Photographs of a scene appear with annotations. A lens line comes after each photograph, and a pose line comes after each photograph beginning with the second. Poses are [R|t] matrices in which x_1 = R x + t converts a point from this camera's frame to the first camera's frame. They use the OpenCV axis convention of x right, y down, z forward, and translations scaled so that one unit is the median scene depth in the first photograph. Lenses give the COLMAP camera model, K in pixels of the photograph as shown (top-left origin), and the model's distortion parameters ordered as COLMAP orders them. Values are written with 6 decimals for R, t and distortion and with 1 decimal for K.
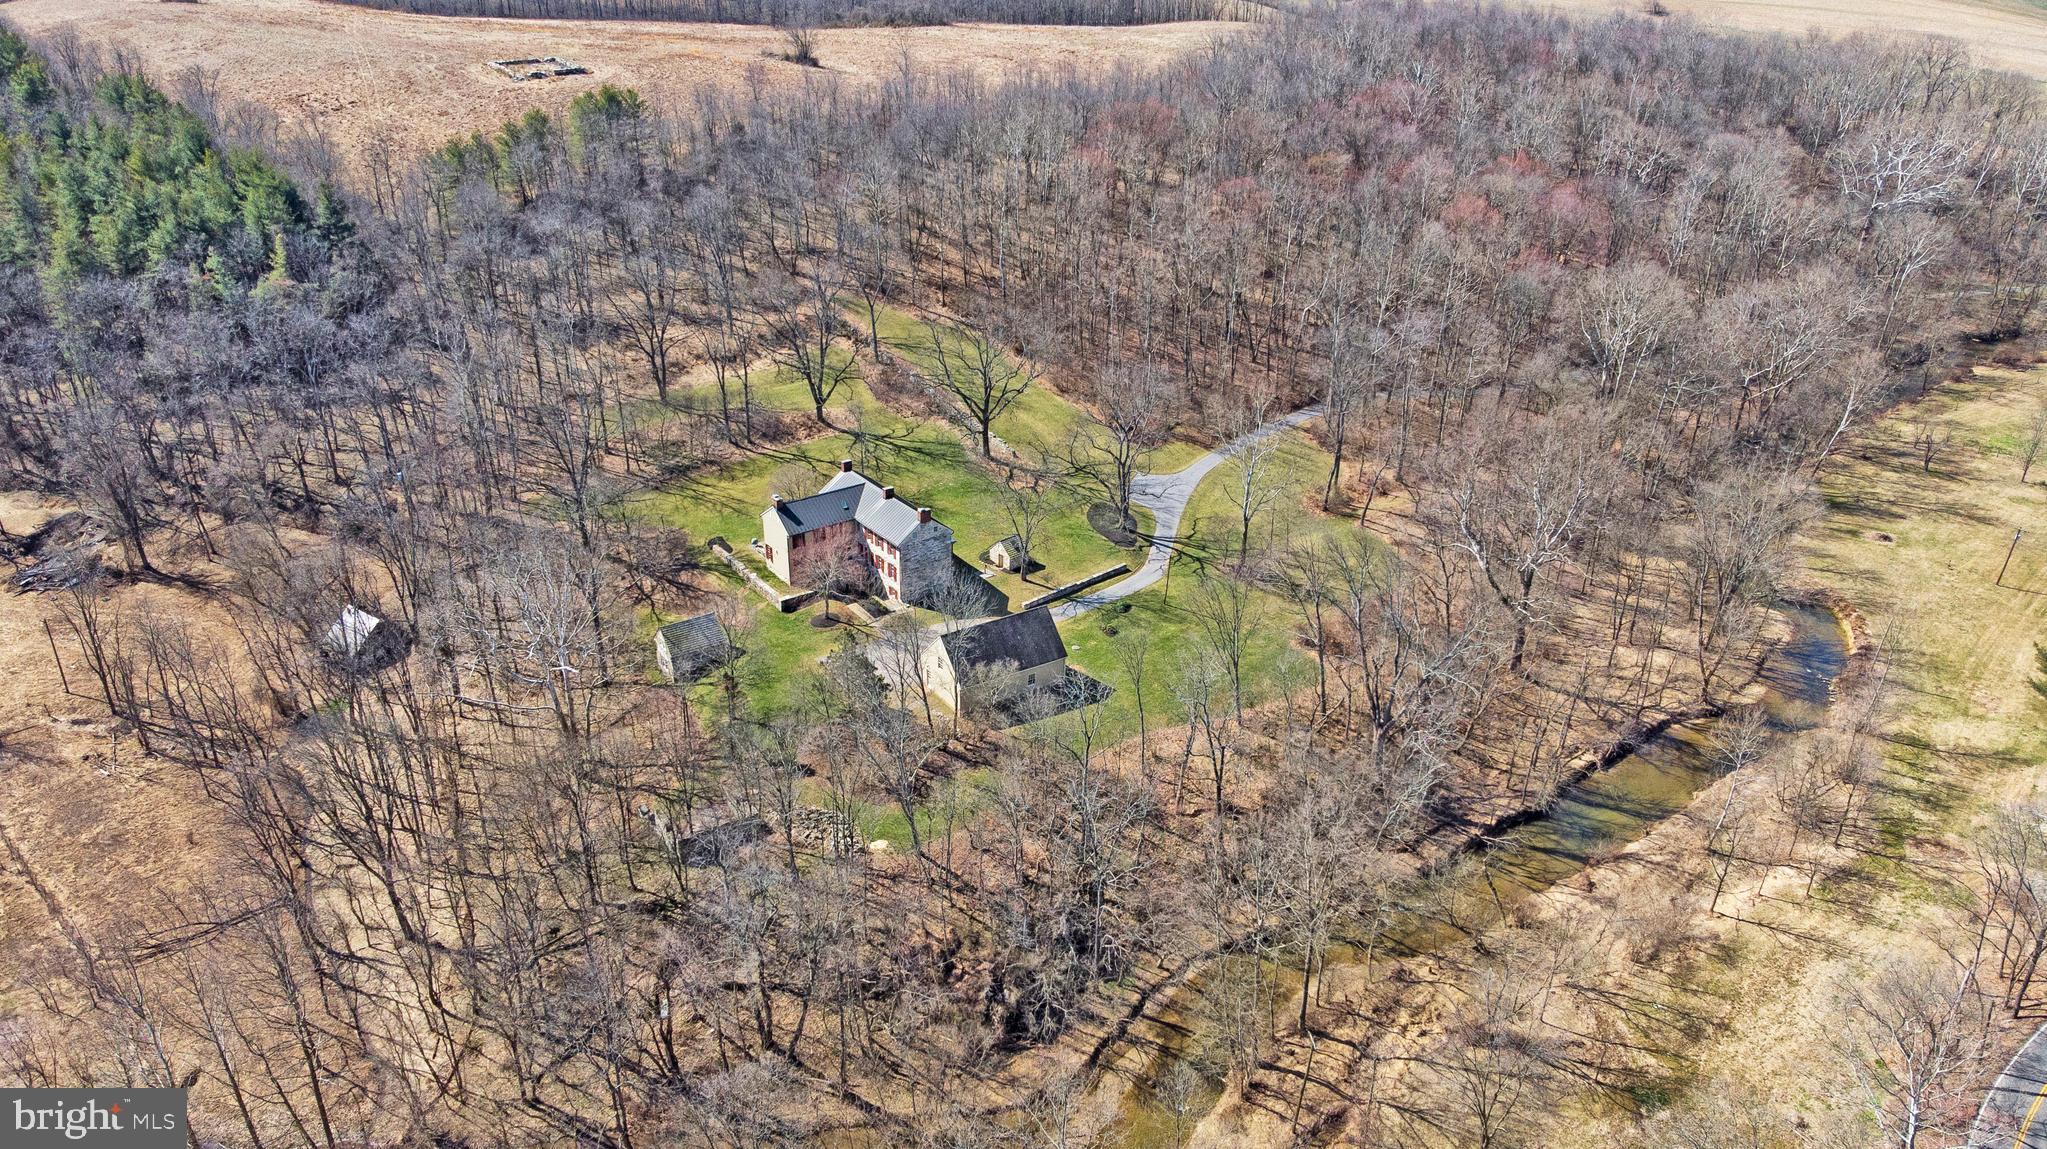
lens RADIAL K [[1525.7, 0, 1040.2], [0, 1525.7, 595.1], [0, 0, 1]] dist [0.042110, -0.020348]
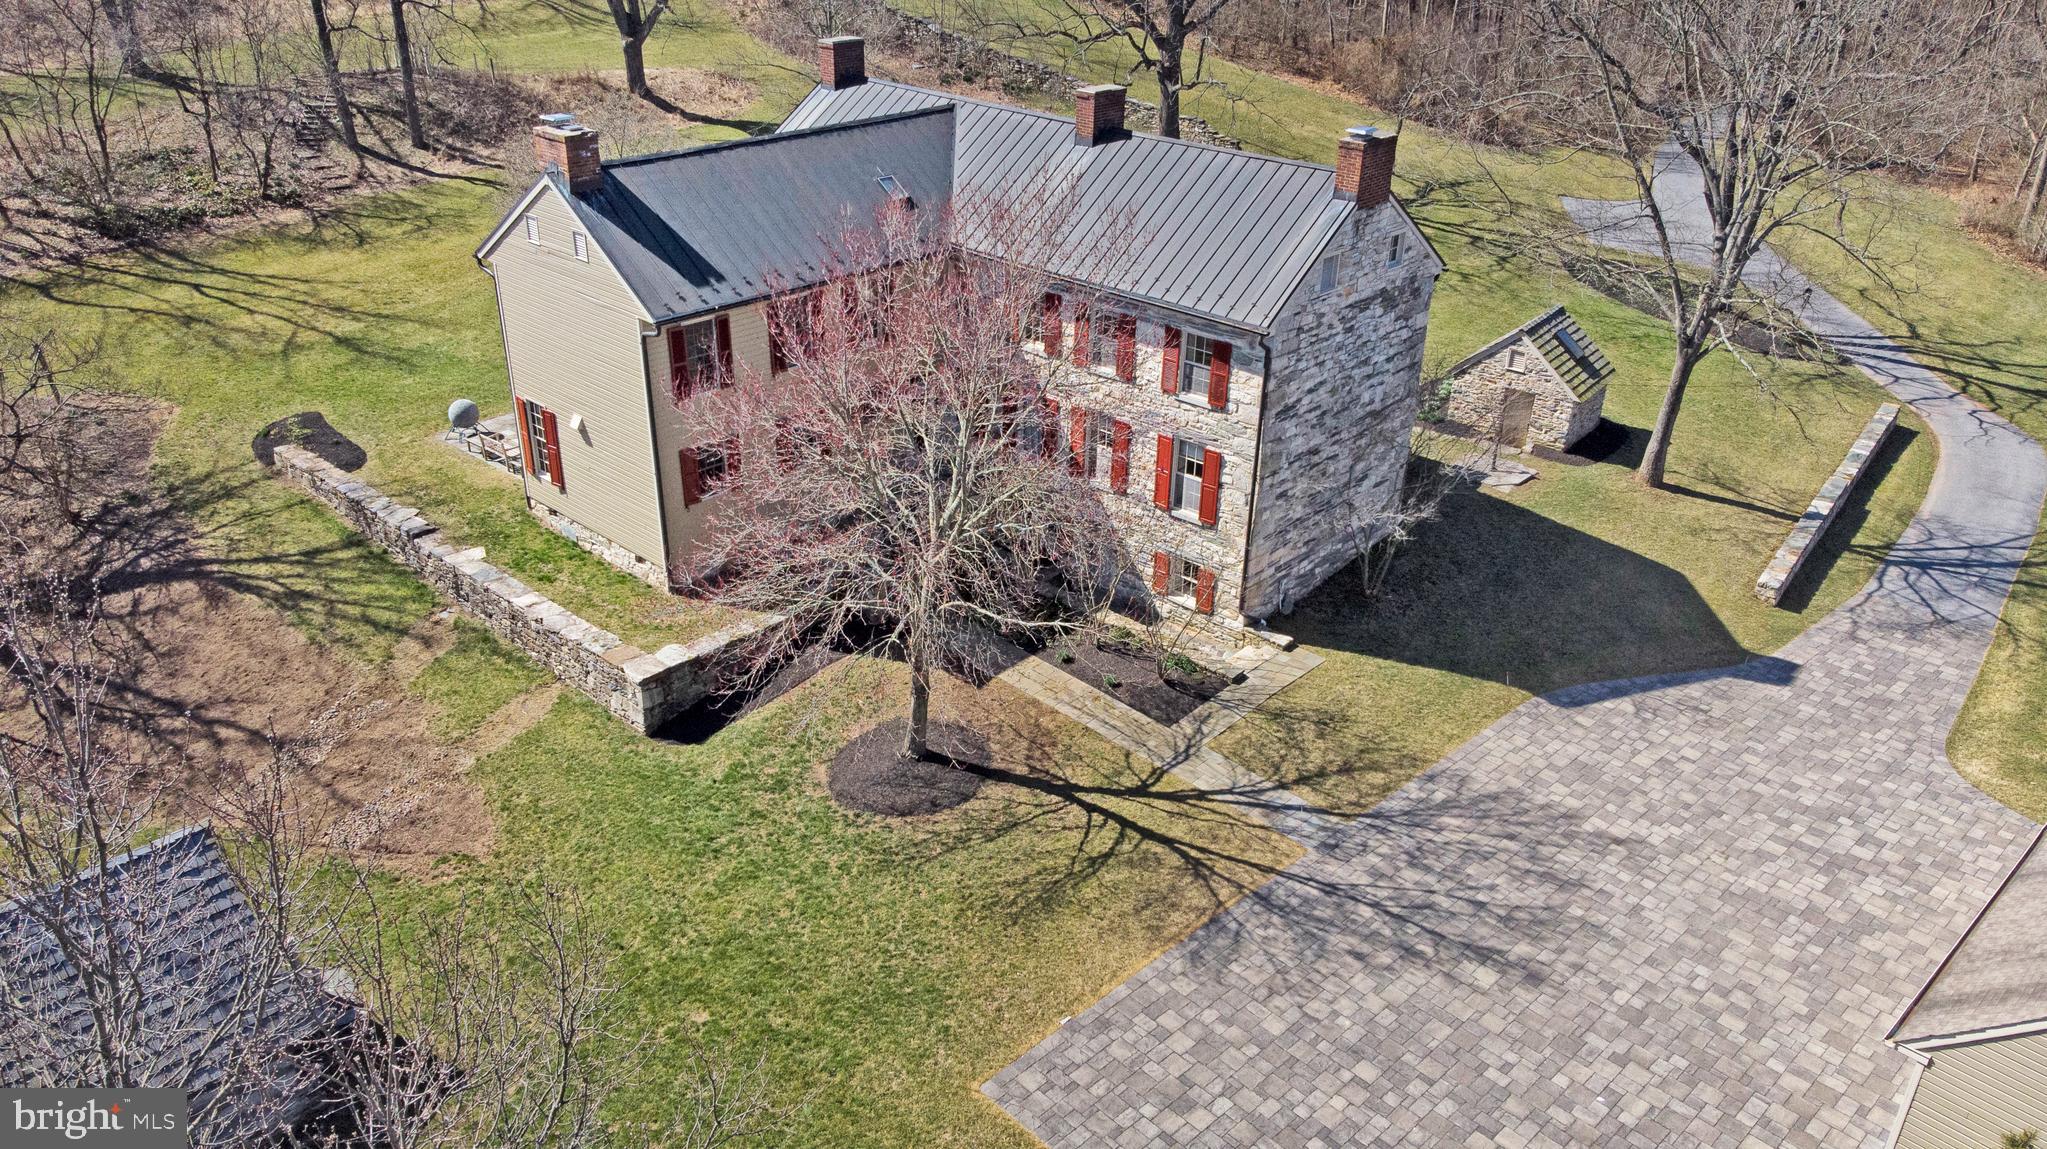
lens RADIAL K [[1525.7, 0, 1019.9], [0, 1525.7, 583.3], [0, 0, 1]] dist [0.042110, -0.020348]
pose [[0.984071, -0.085791, 0.155703, -0.136035], [0.084616, 0.996313, 0.014173, -0.005779], [-0.156345, -0.000772, 0.987702, 0.724200]]
